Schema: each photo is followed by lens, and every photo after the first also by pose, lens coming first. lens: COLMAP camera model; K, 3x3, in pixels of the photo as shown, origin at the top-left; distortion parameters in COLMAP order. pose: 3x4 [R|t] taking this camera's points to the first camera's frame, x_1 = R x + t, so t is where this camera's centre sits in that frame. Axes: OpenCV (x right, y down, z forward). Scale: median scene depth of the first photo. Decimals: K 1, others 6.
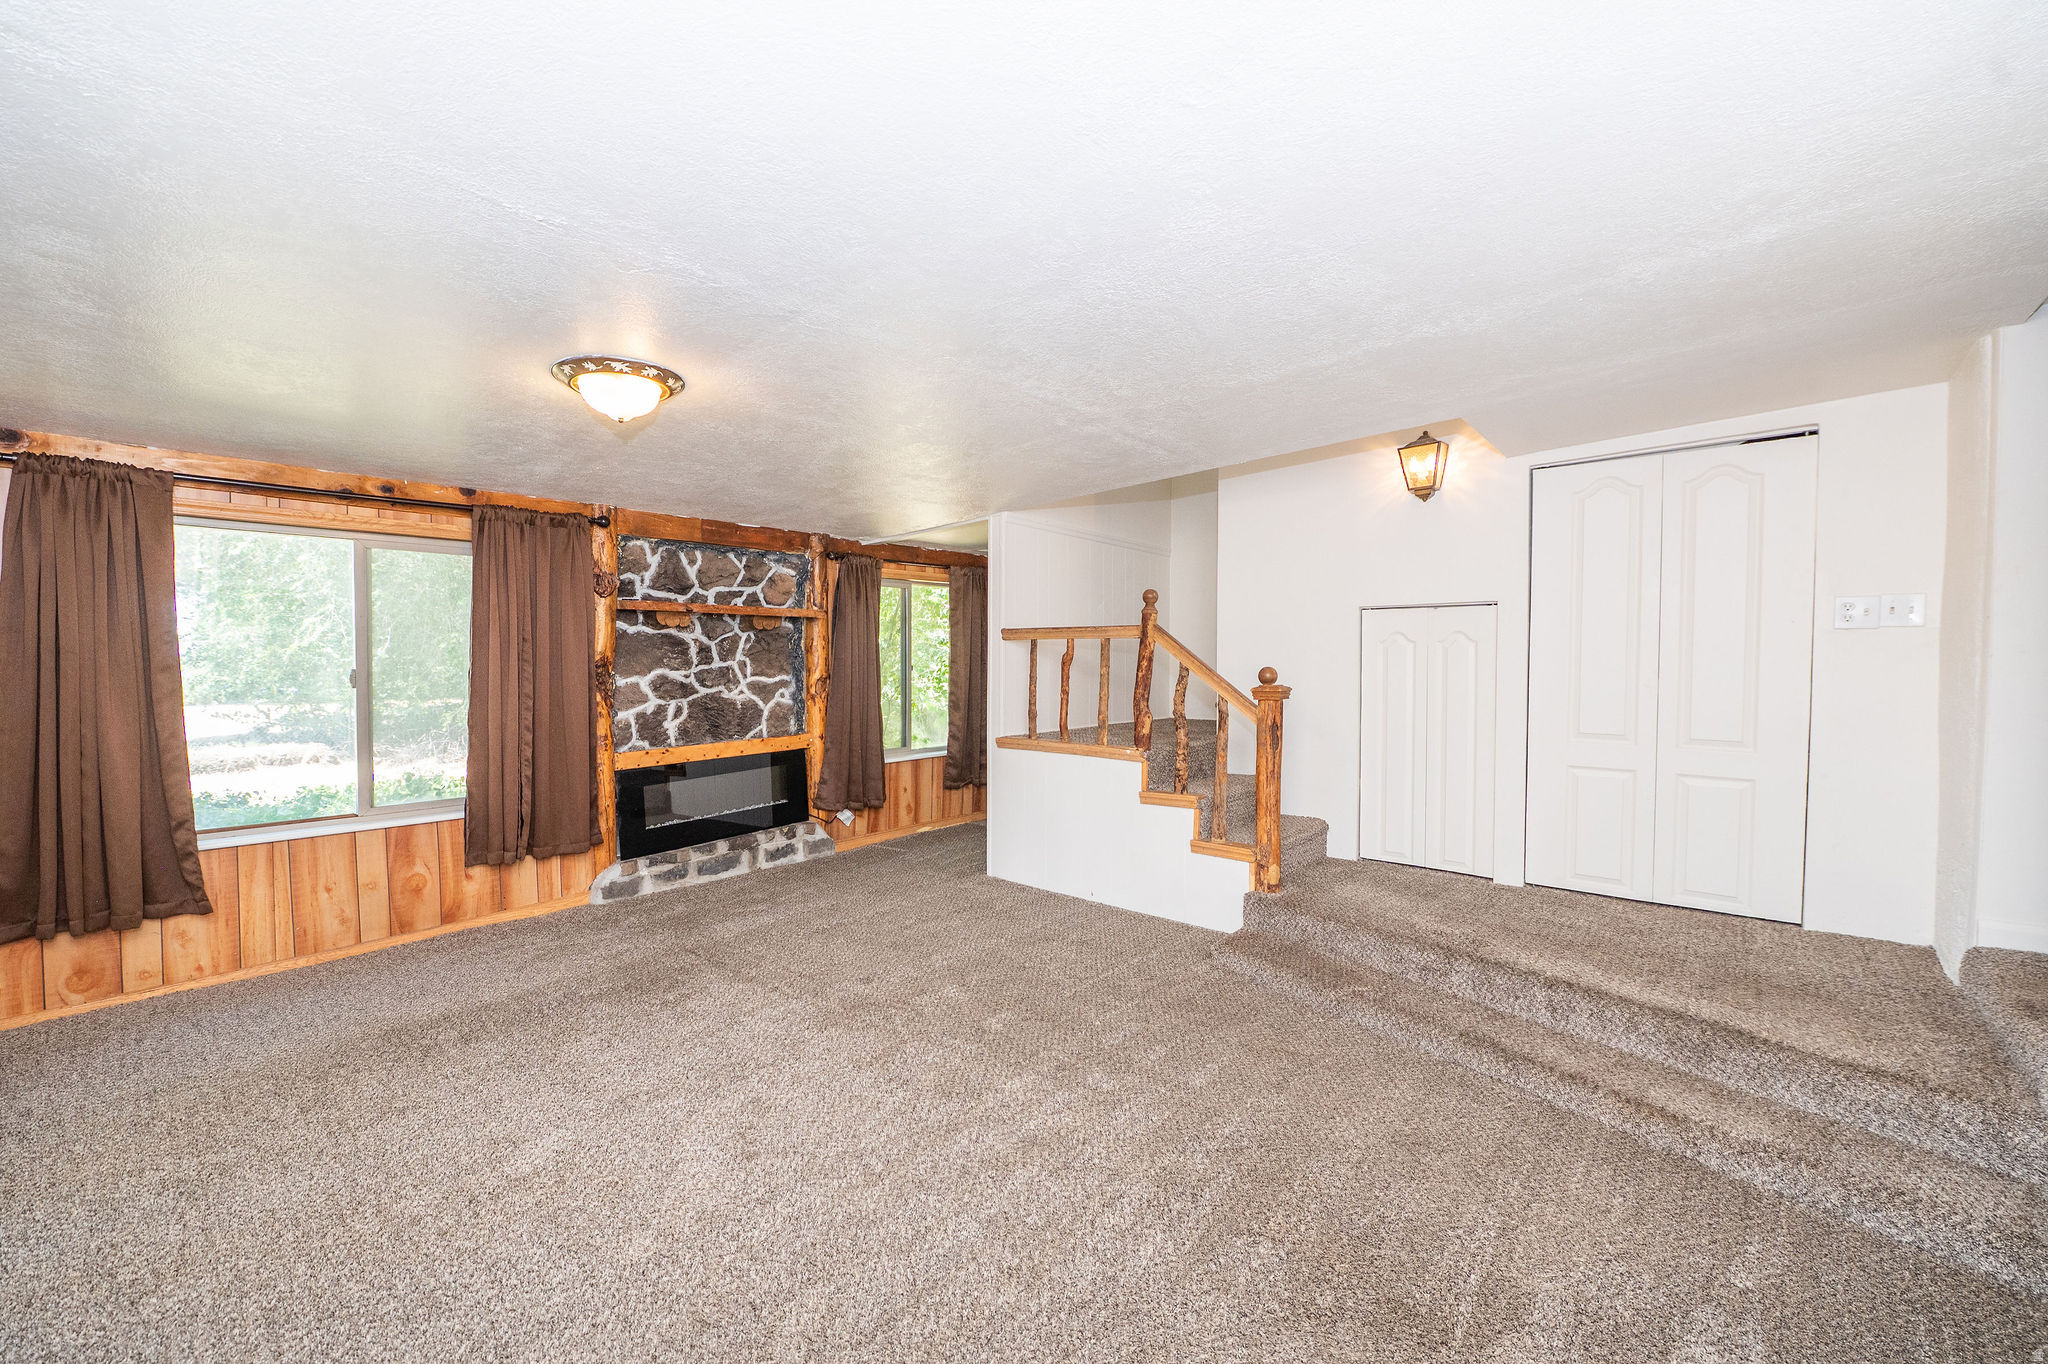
lens RADIAL K [[830.7, 0, 1020.8], [0, 830.7, 685.6], [0, 0, 1]] dist [-0.004582, -0.000671]
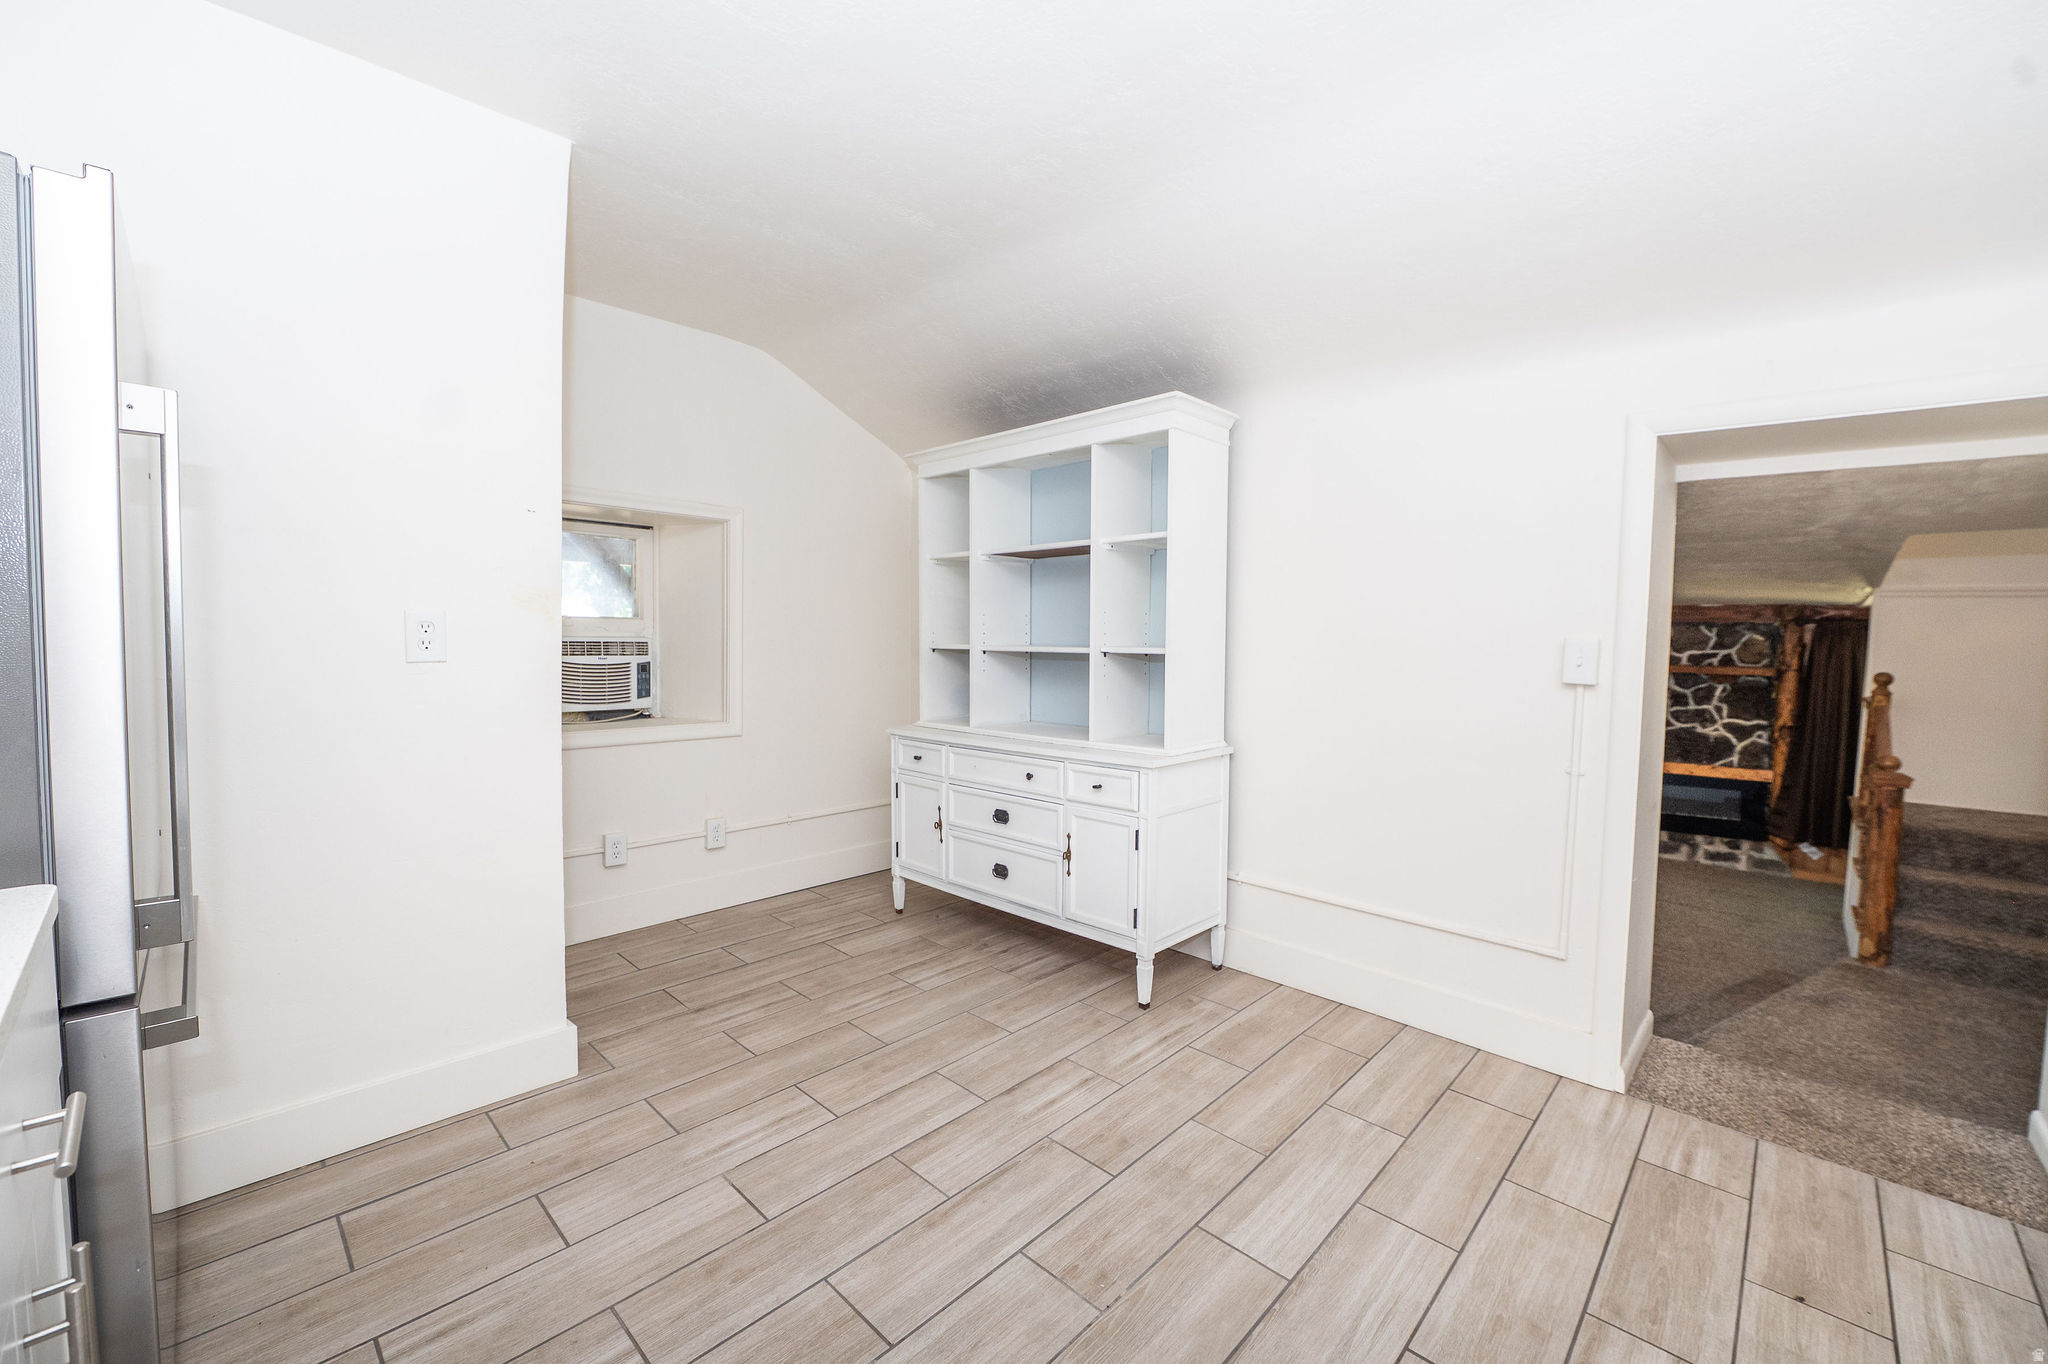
lens RADIAL K [[830.7, 0, 1020.8], [0, 830.7, 685.6], [0, 0, 1]] dist [-0.004582, -0.000671]
pose [[-0.057070, 0.060867, -0.996513, 1.250586], [-0.049611, 0.996734, 0.063722, -0.110002], [0.997137, 0.053074, -0.053864, -0.032893]]
